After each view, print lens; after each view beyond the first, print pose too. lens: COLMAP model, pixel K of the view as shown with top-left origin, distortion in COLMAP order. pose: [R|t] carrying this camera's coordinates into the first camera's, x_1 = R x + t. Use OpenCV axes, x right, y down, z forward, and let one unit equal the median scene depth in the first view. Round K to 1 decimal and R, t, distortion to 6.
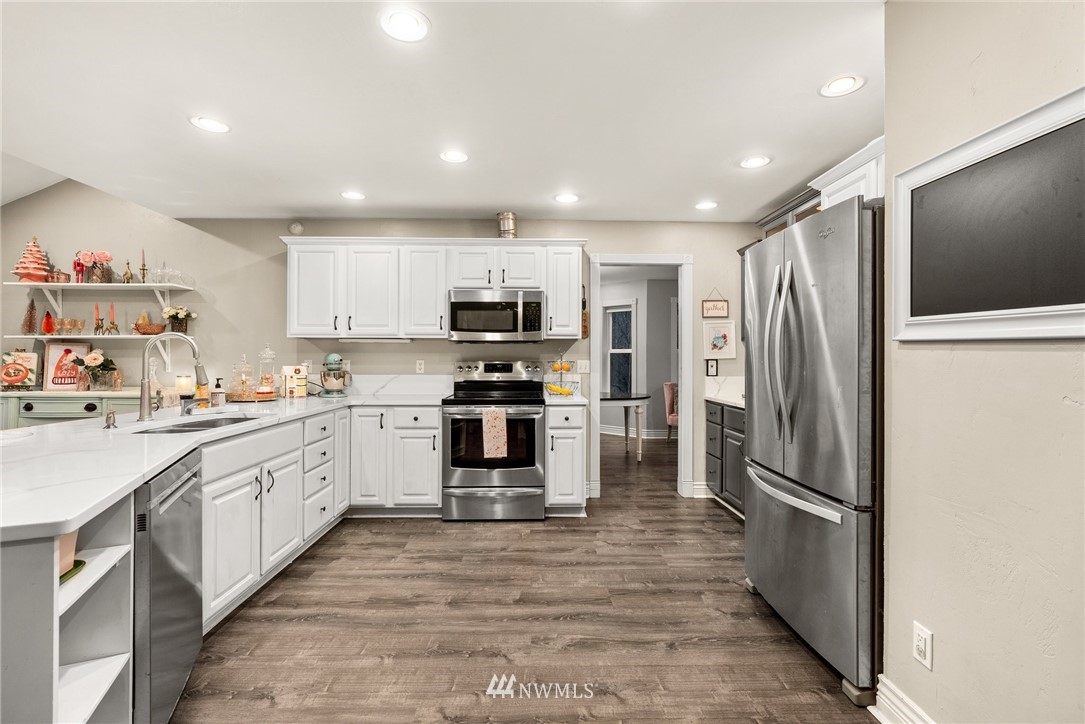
lens RADIAL K [[495.4, 0, 542.6], [0, 495.4, 359.1], [0, 0, 1]] dist [-0.003748, -0.000076]
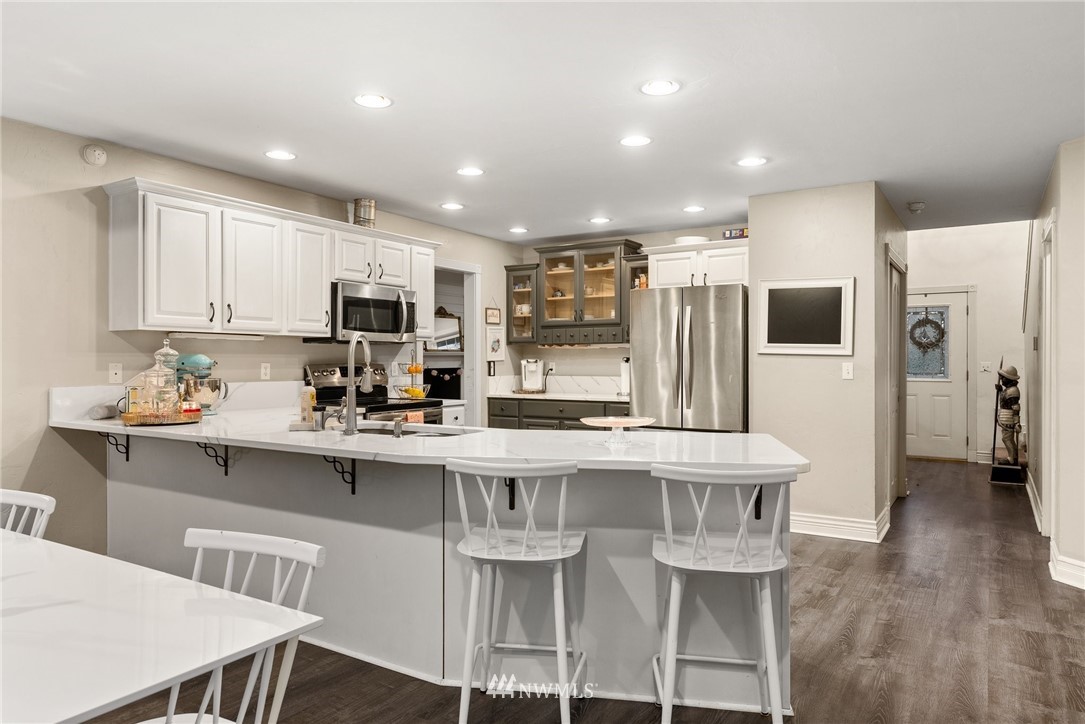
lens RADIAL K [[730.6, 0, 544.1], [0, 730.6, 363.5], [0, 0, 1]] dist [0.011873, 0.001853]
pose [[0.546671, -0.004960, 0.837332, -1.037522], [0.000056, 0.999983, 0.005887, -0.004043], [-0.837347, -0.003171, 0.546662, -0.000398]]
